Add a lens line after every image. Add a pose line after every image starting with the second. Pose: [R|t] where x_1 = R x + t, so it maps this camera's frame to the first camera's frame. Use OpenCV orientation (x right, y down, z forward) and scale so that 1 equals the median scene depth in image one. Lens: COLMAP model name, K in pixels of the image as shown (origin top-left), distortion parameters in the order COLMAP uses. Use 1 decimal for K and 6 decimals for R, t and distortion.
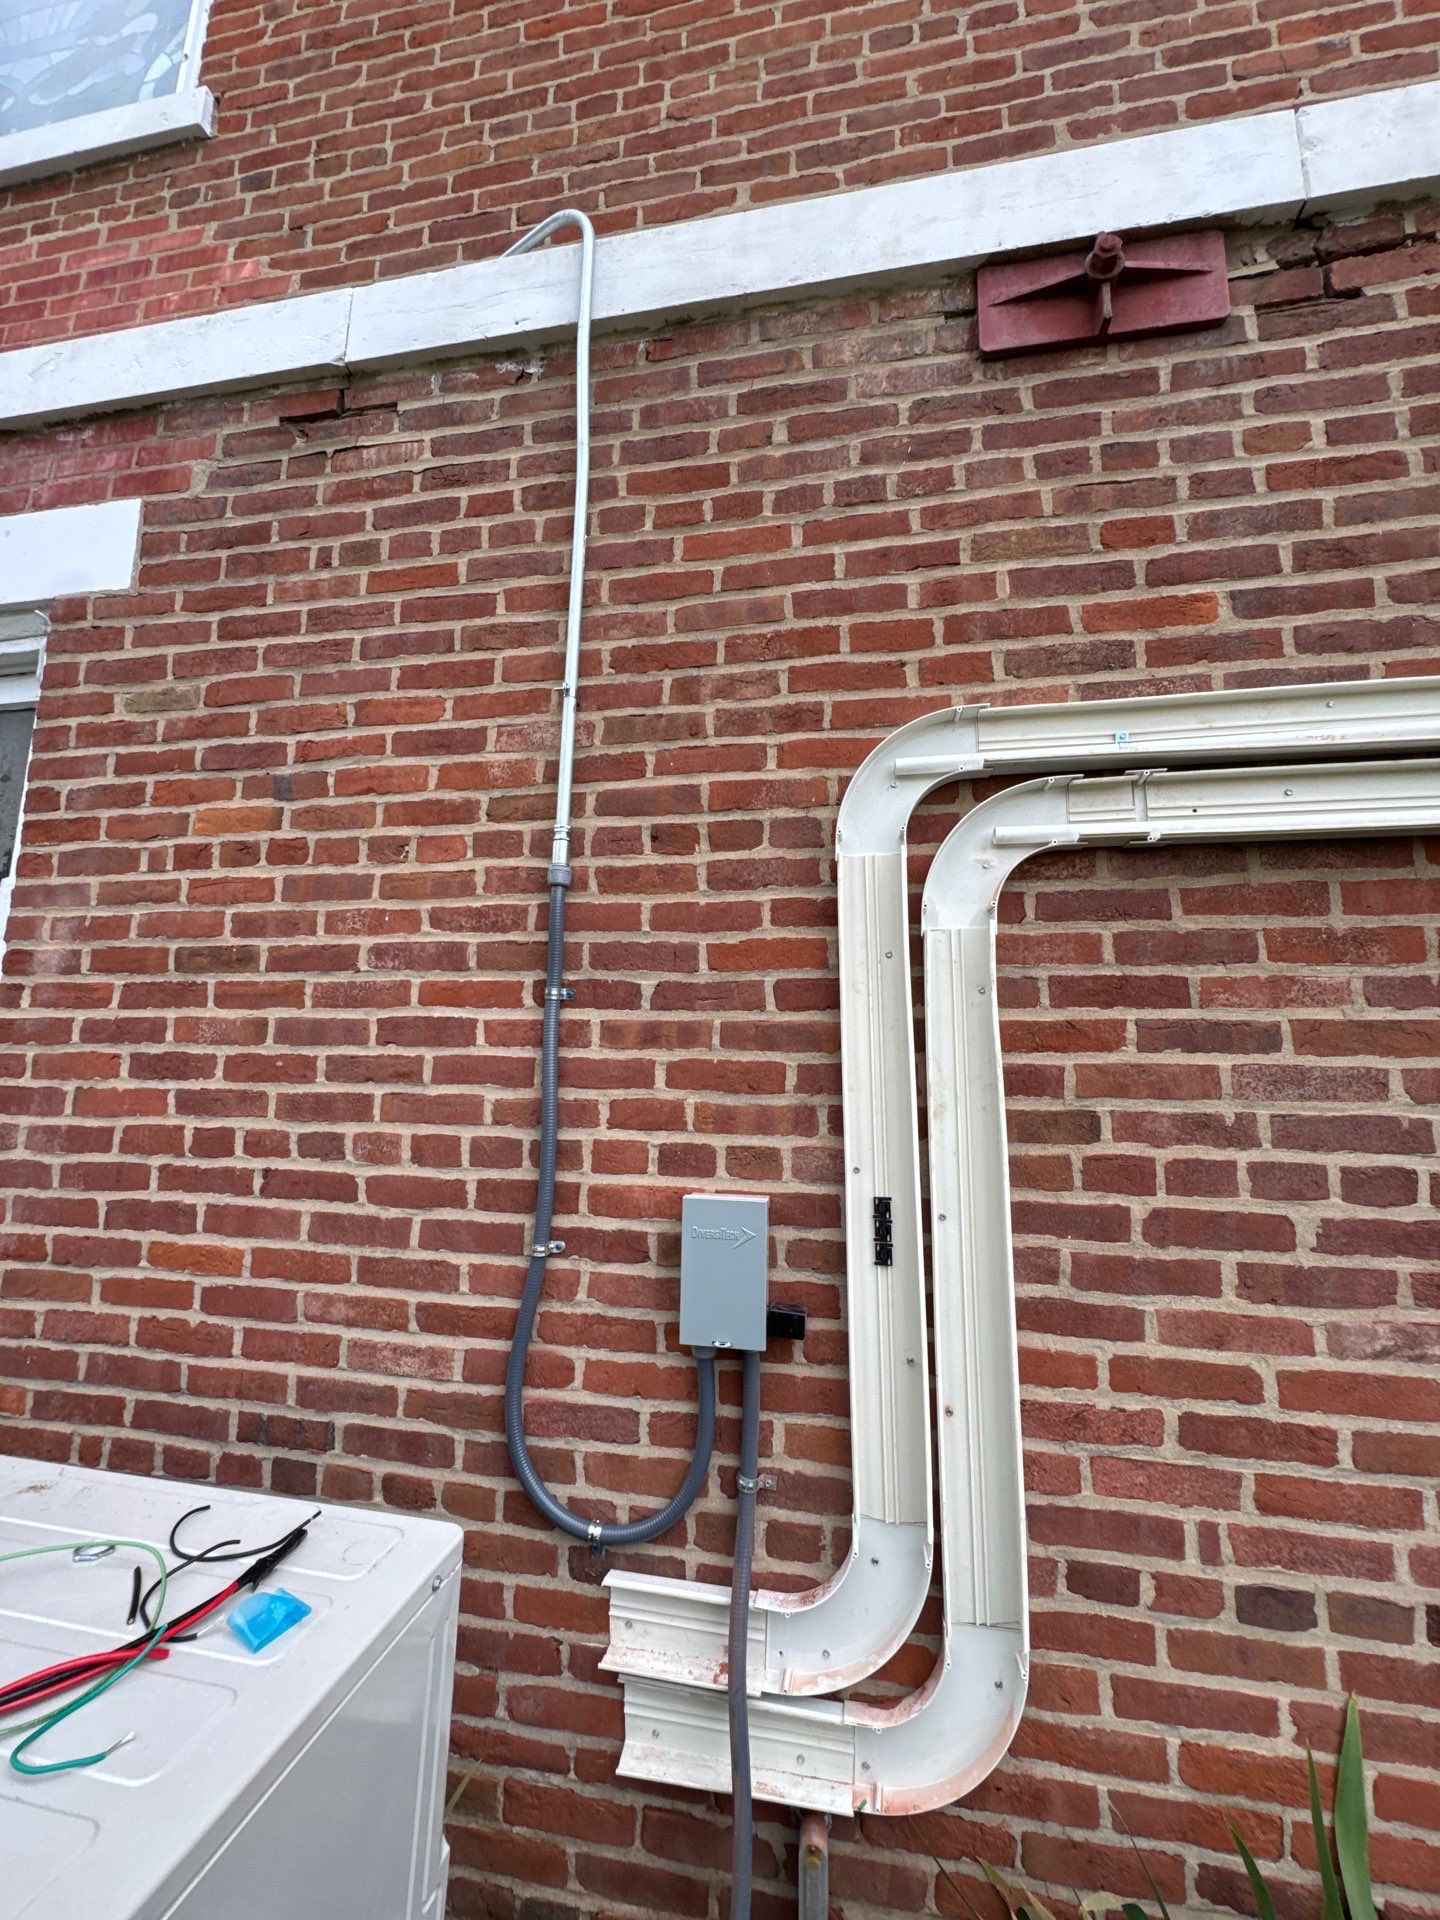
lens RADIAL K [[793.6, 0, 720.0], [0, 793.6, 960.0], [0, 0, 1]] dist [-0.002148, -0.000278]
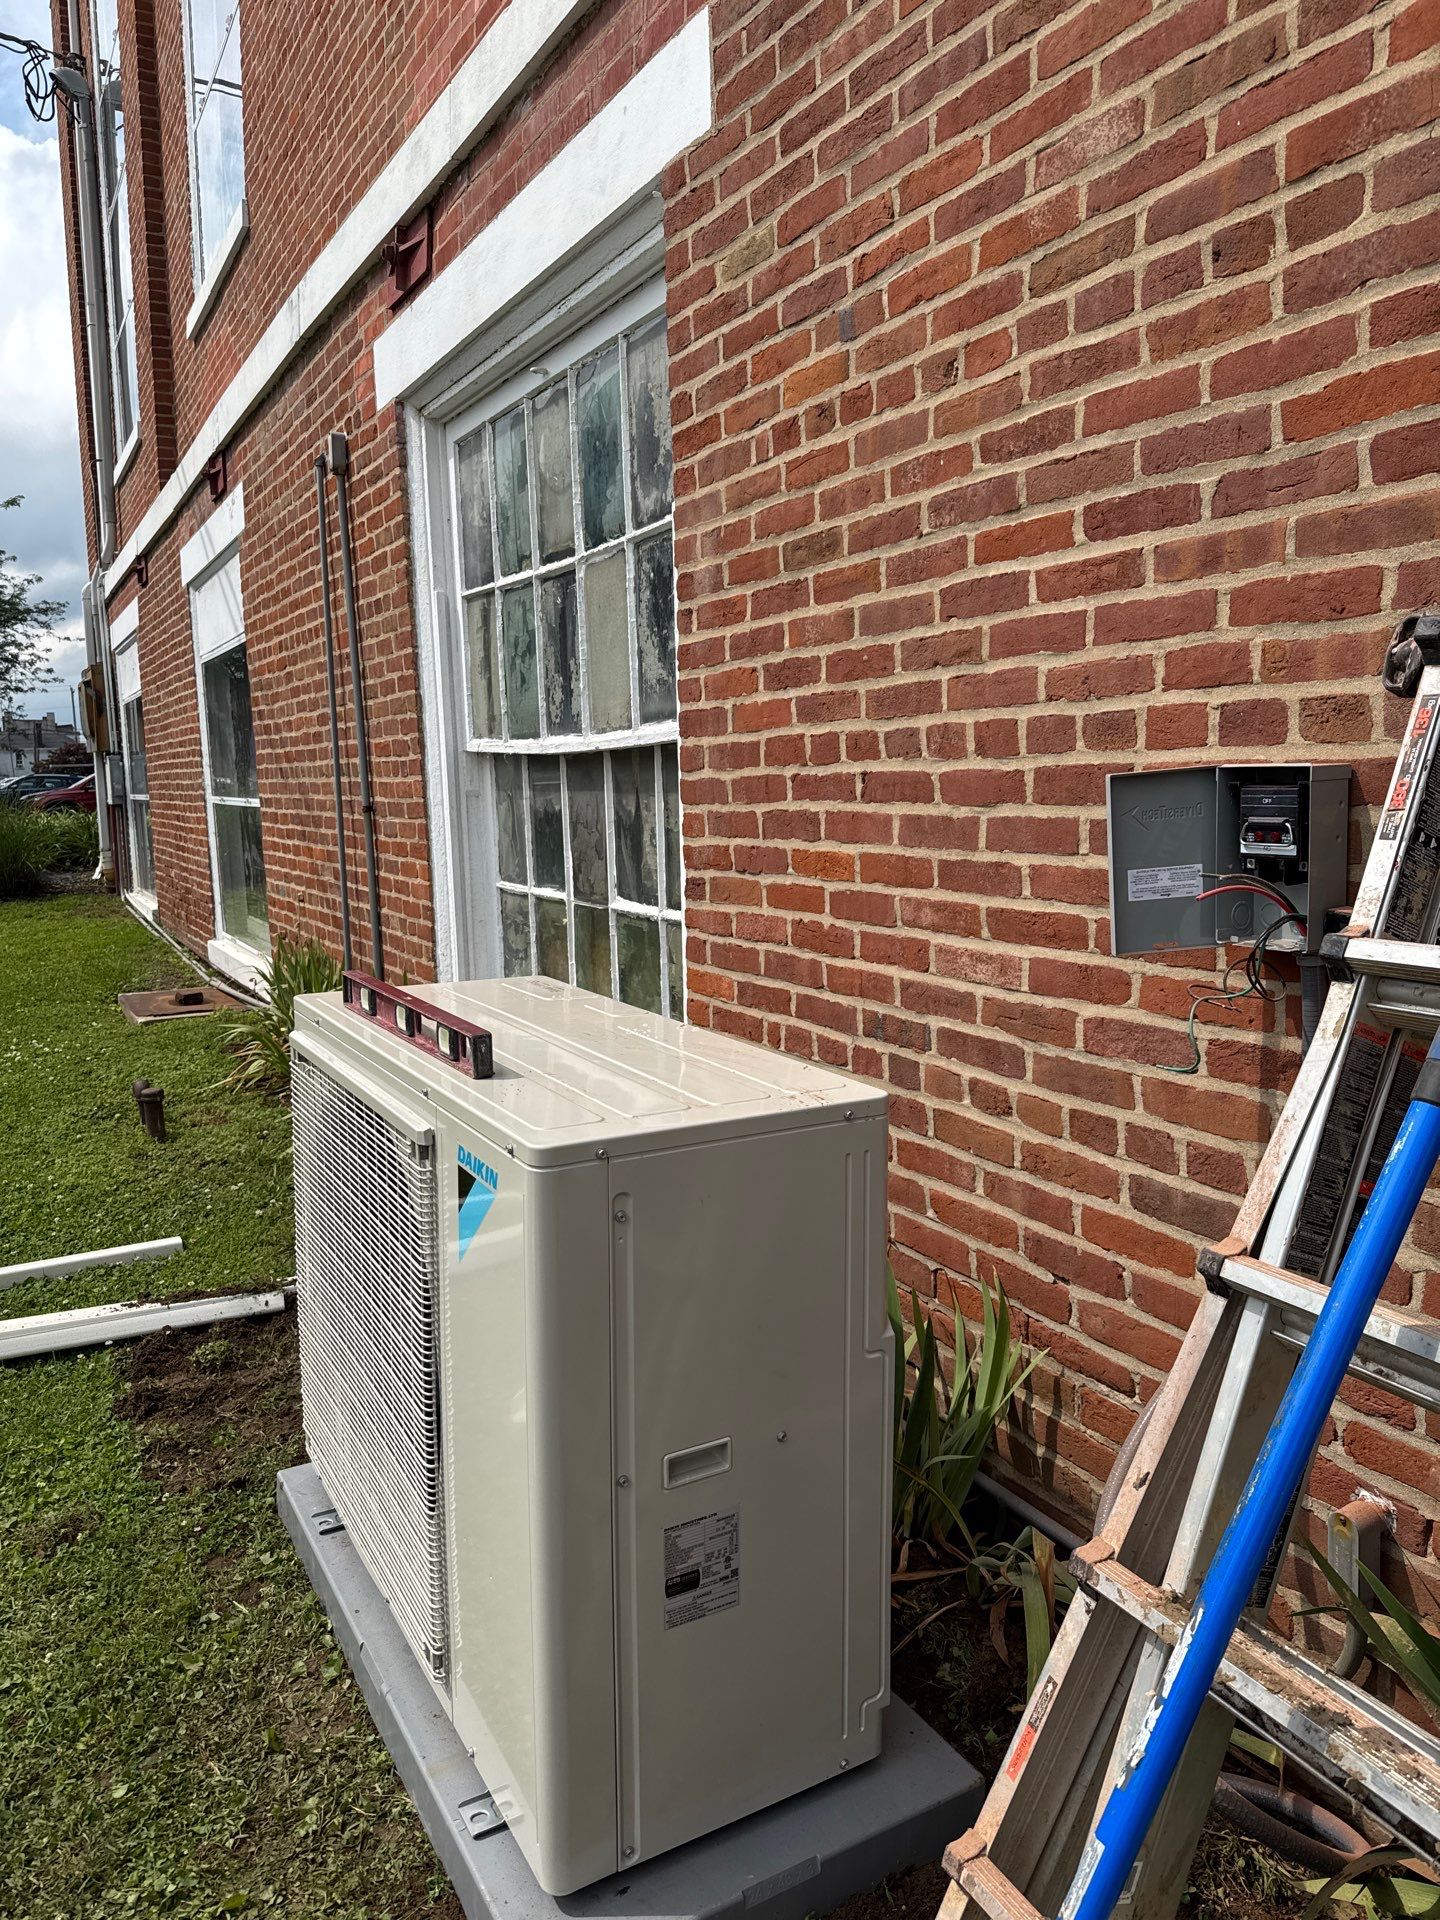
lens RADIAL K [[1340.2, 0, 704.1], [0, 1340.2, 963.3], [0, 0, 1]] dist [0.152872, -0.286558]
pose [[0.640862, 0.074739, -0.764009, 0.568406], [0.144792, 0.965617, 0.215915, 0.113665], [0.753878, -0.248994, 0.608006, -0.180984]]
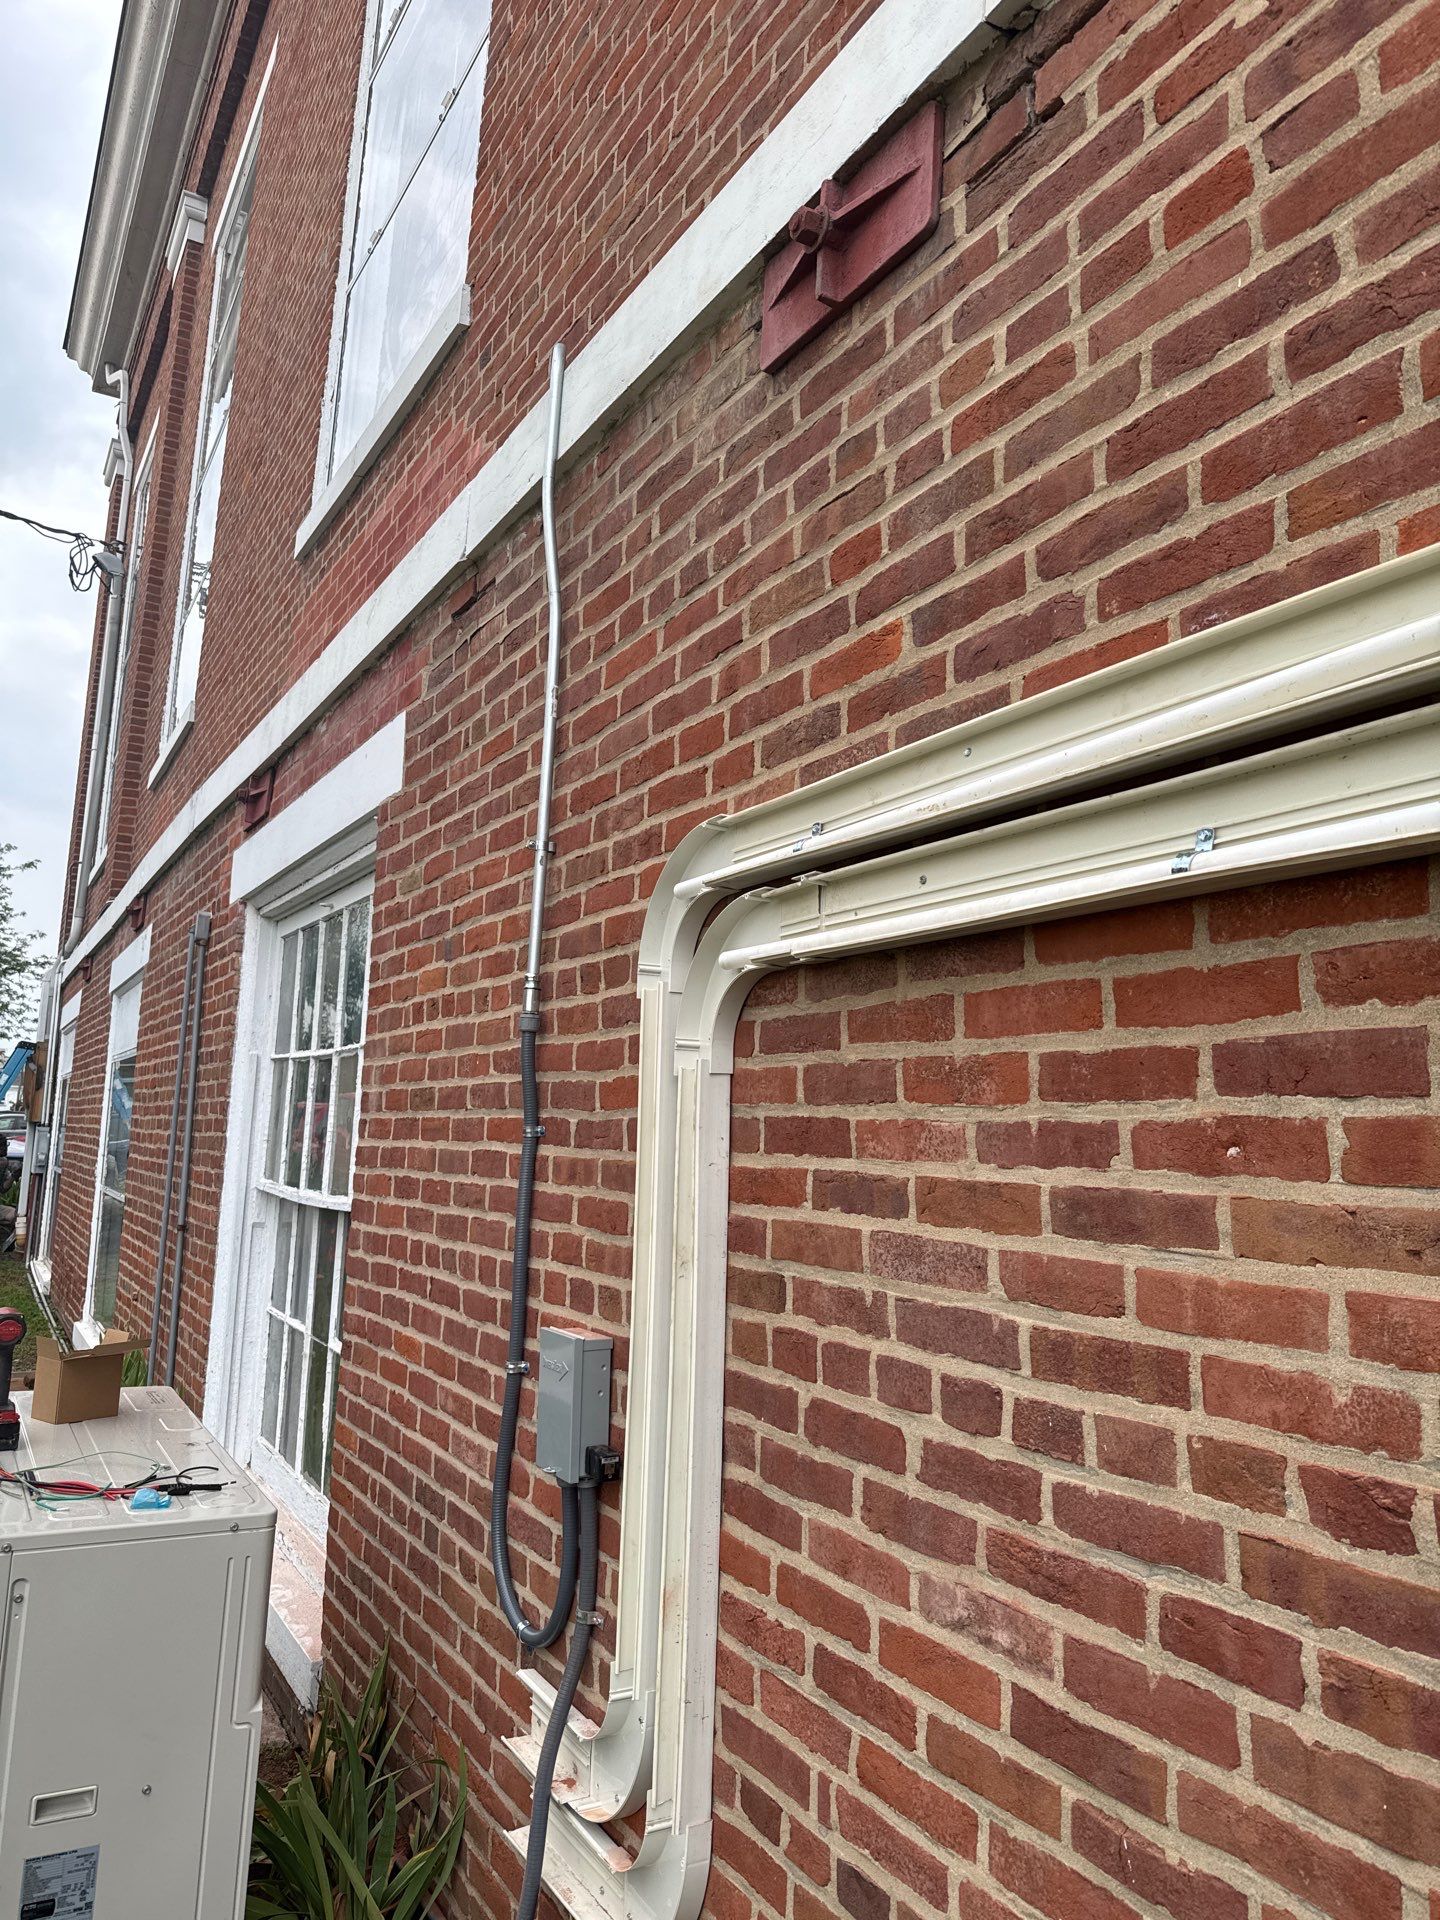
lens RADIAL K [[1340.2, 0, 704.1], [0, 1340.2, 963.3], [0, 0, 1]] dist [0.152872, -0.286558]
pose [[0.650796, -0.095557, -0.753215, 1.338821], [0.085550, 0.994960, -0.052309, -0.068871], [0.754417, -0.030395, 0.655691, -0.021377]]
